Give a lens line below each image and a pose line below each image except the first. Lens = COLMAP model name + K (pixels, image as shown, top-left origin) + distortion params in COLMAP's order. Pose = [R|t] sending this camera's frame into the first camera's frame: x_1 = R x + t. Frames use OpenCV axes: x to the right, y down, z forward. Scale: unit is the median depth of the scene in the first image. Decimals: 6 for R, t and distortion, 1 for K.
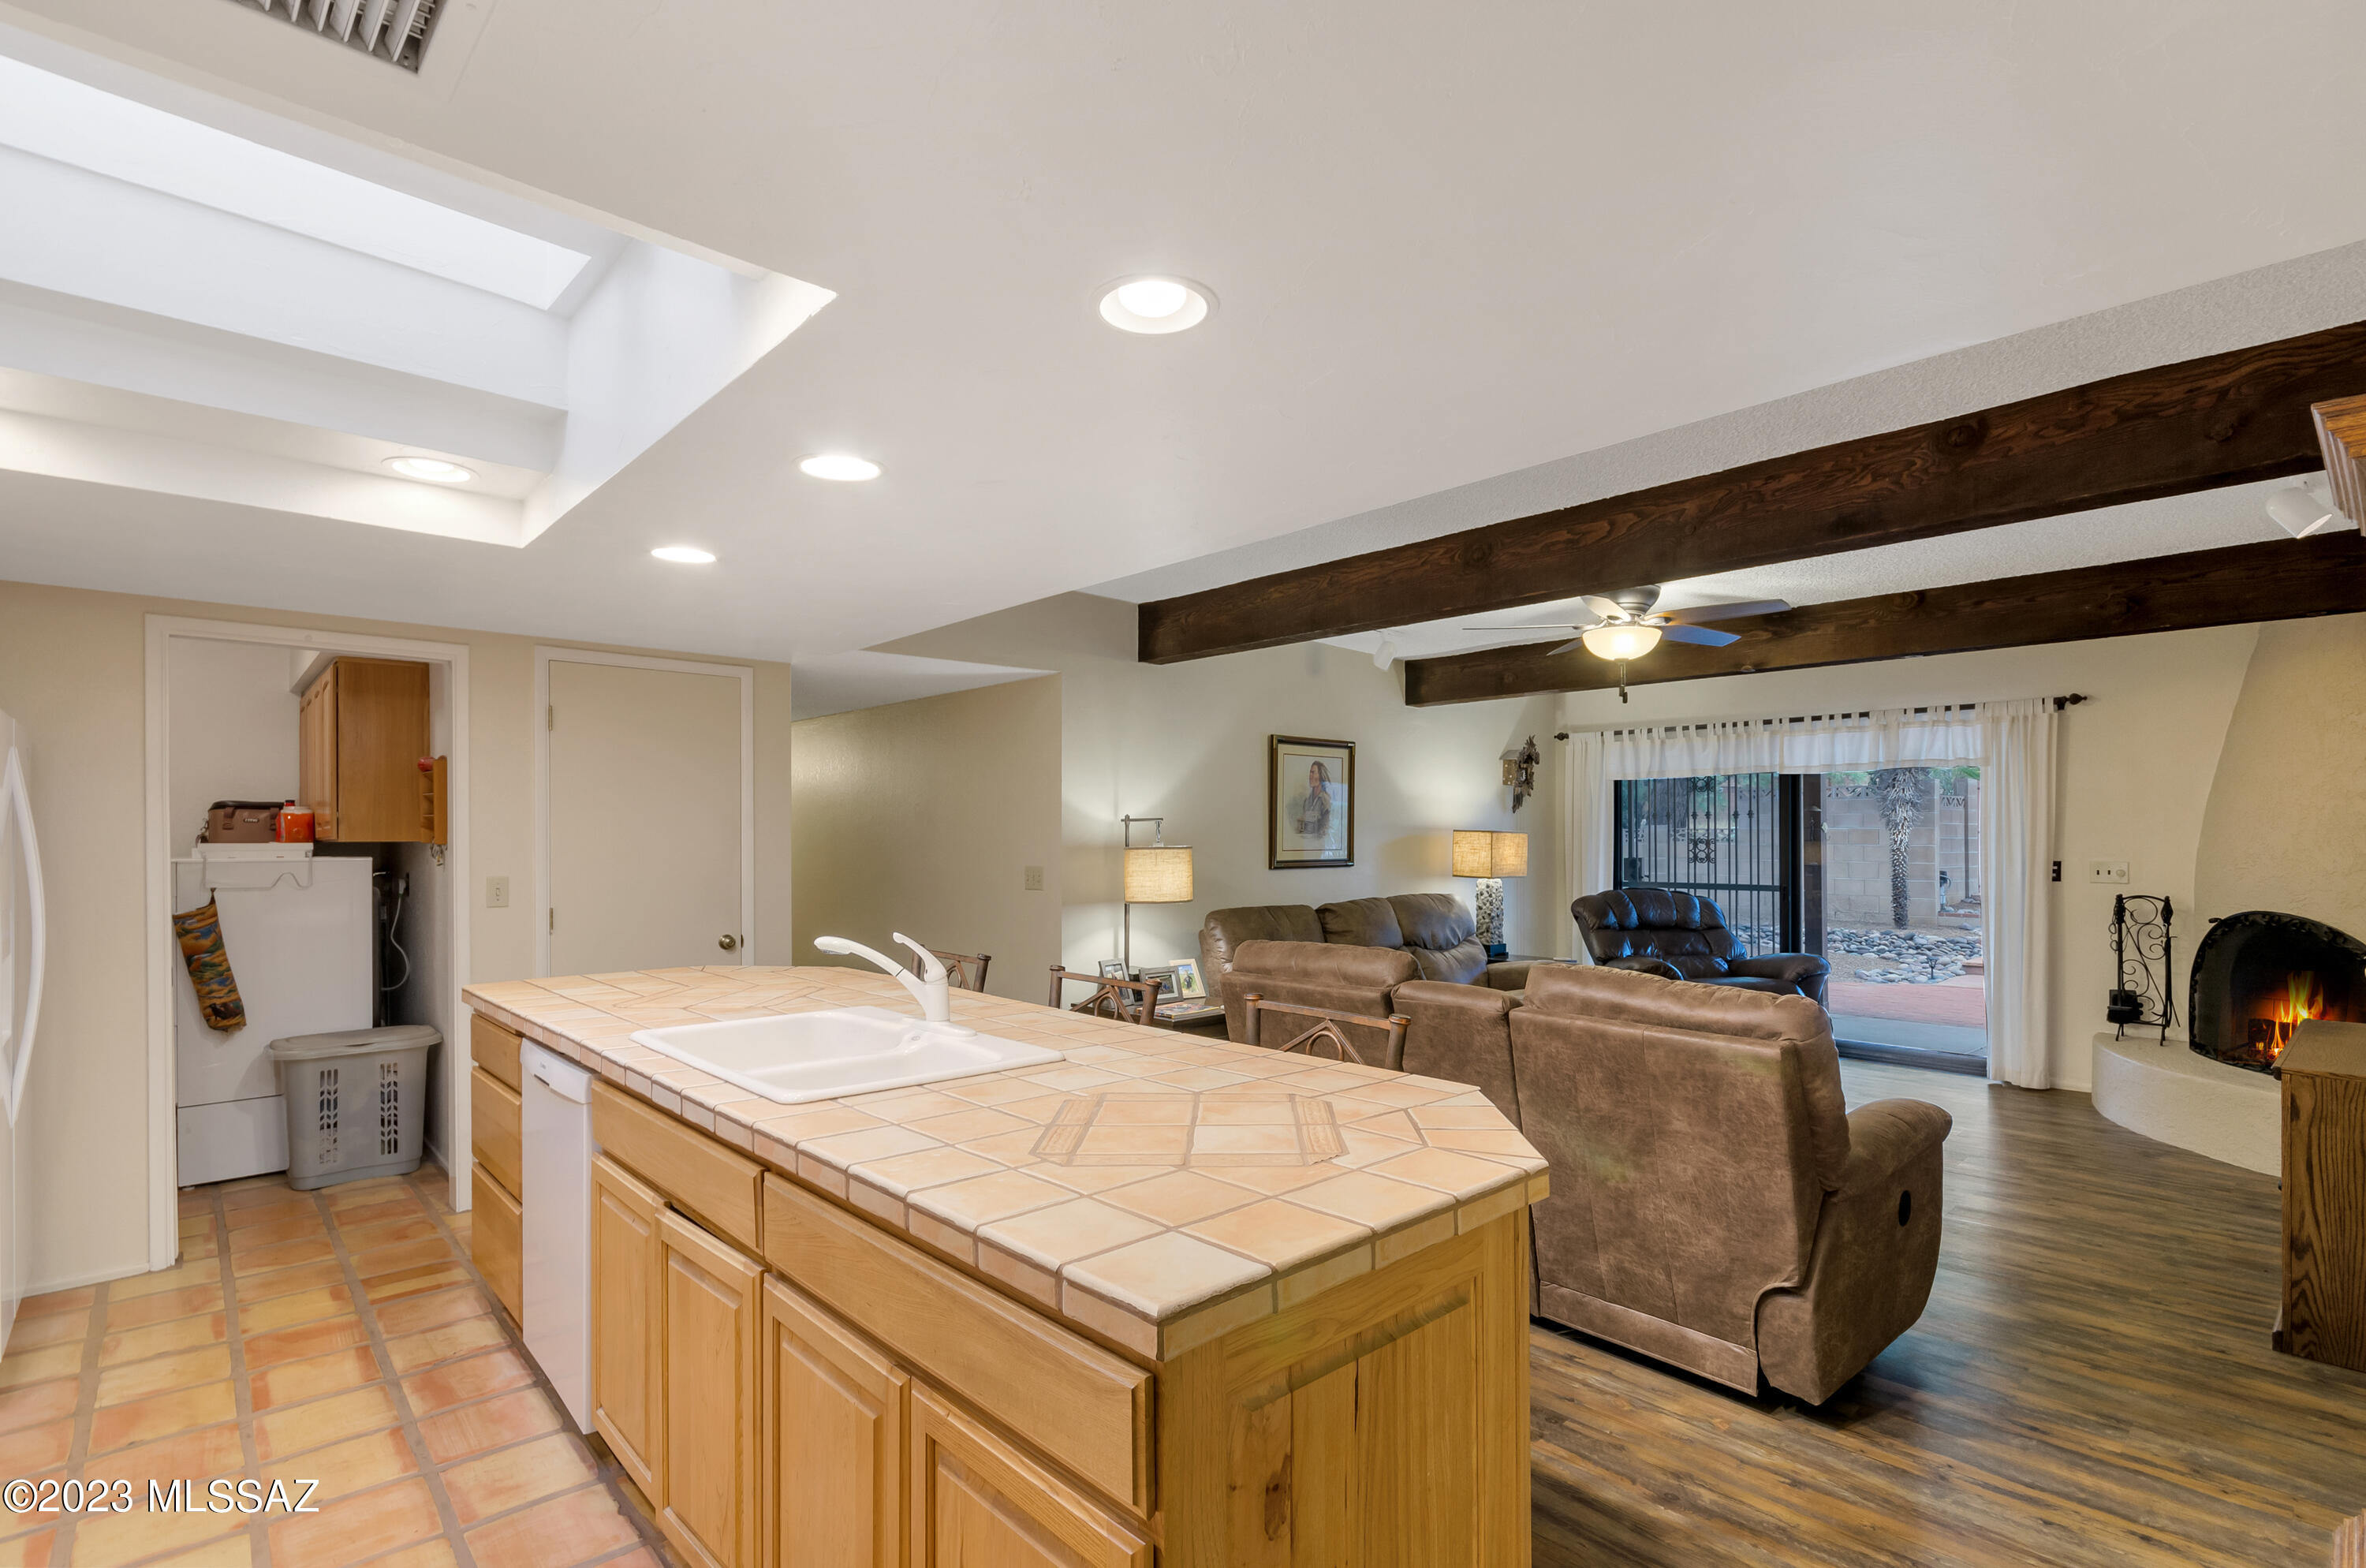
lens RADIAL K [[1081.3, 0, 1221.8], [0, 1081.3, 804.0], [0, 0, 1]] dist [0.007212, -0.008418]
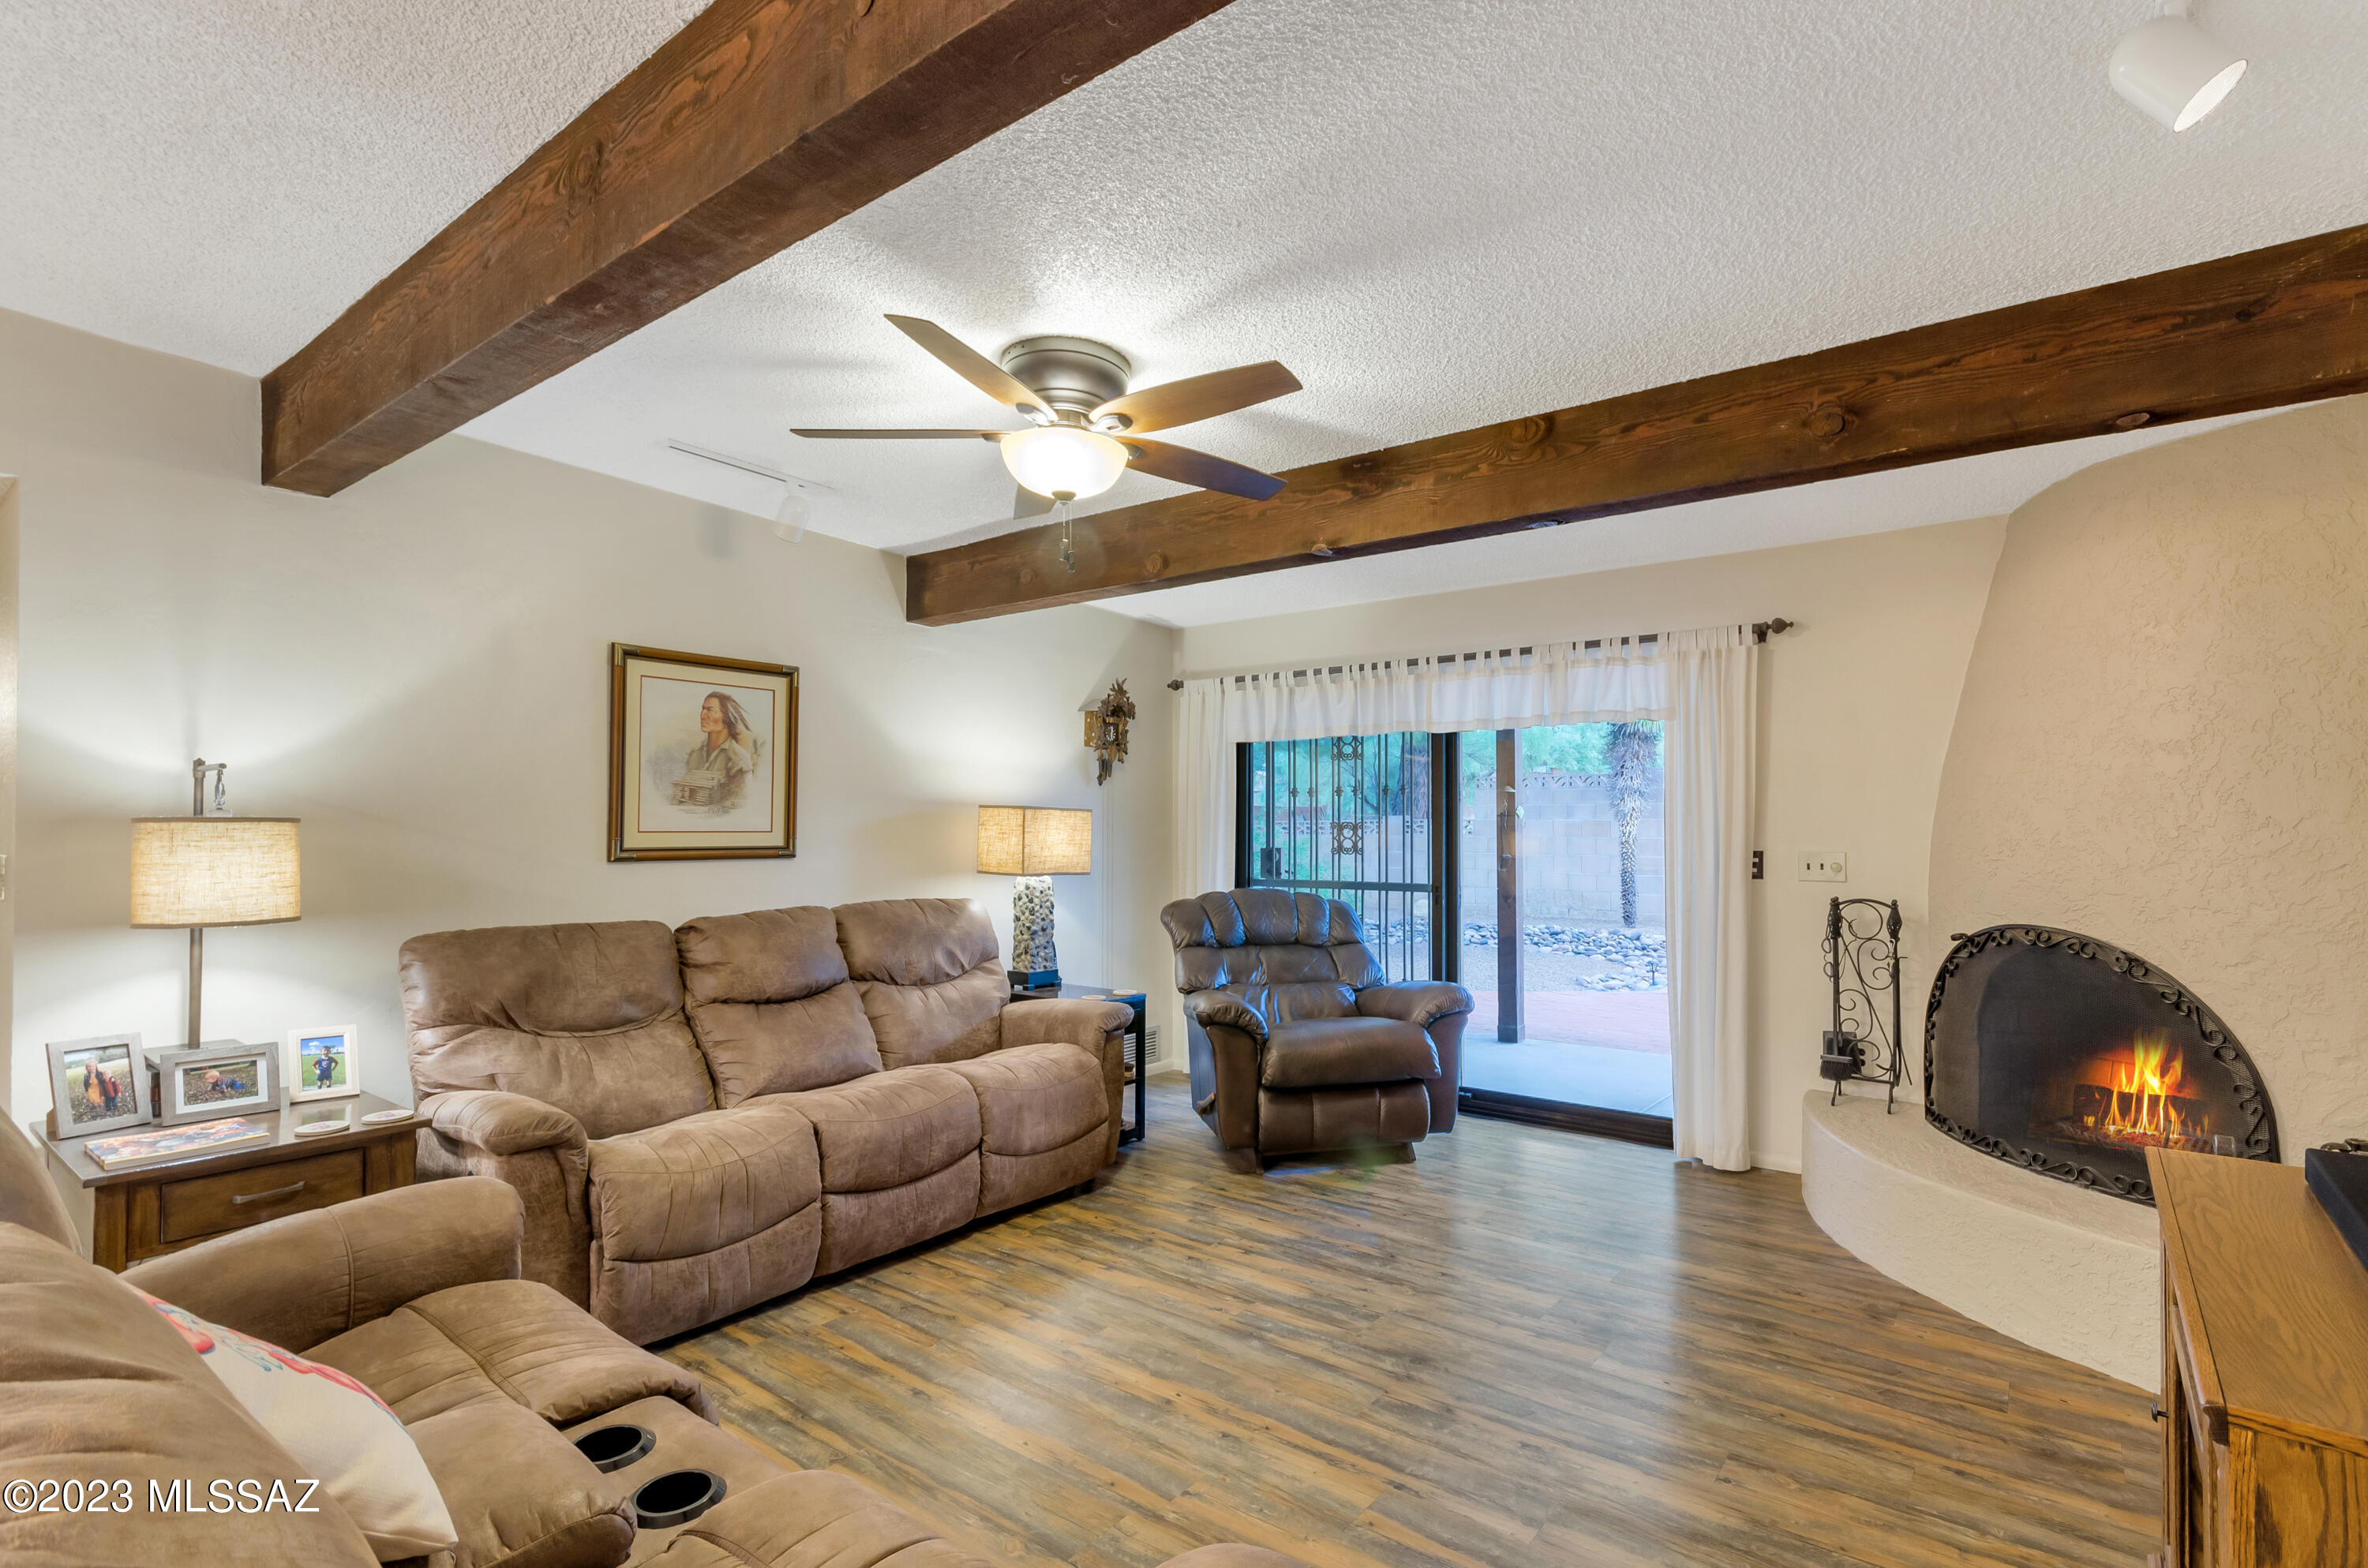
lens RADIAL K [[1130.7, 0, 1195.5], [0, 1130.7, 763.2], [0, 0, 1]] dist [-0.005454, -0.000492]
pose [[0.984513, 0.015546, 0.174619, 0.240763], [-0.010567, 0.999512, -0.029410, 0.018221], [-0.174991, 0.027109, 0.984197, 0.288371]]
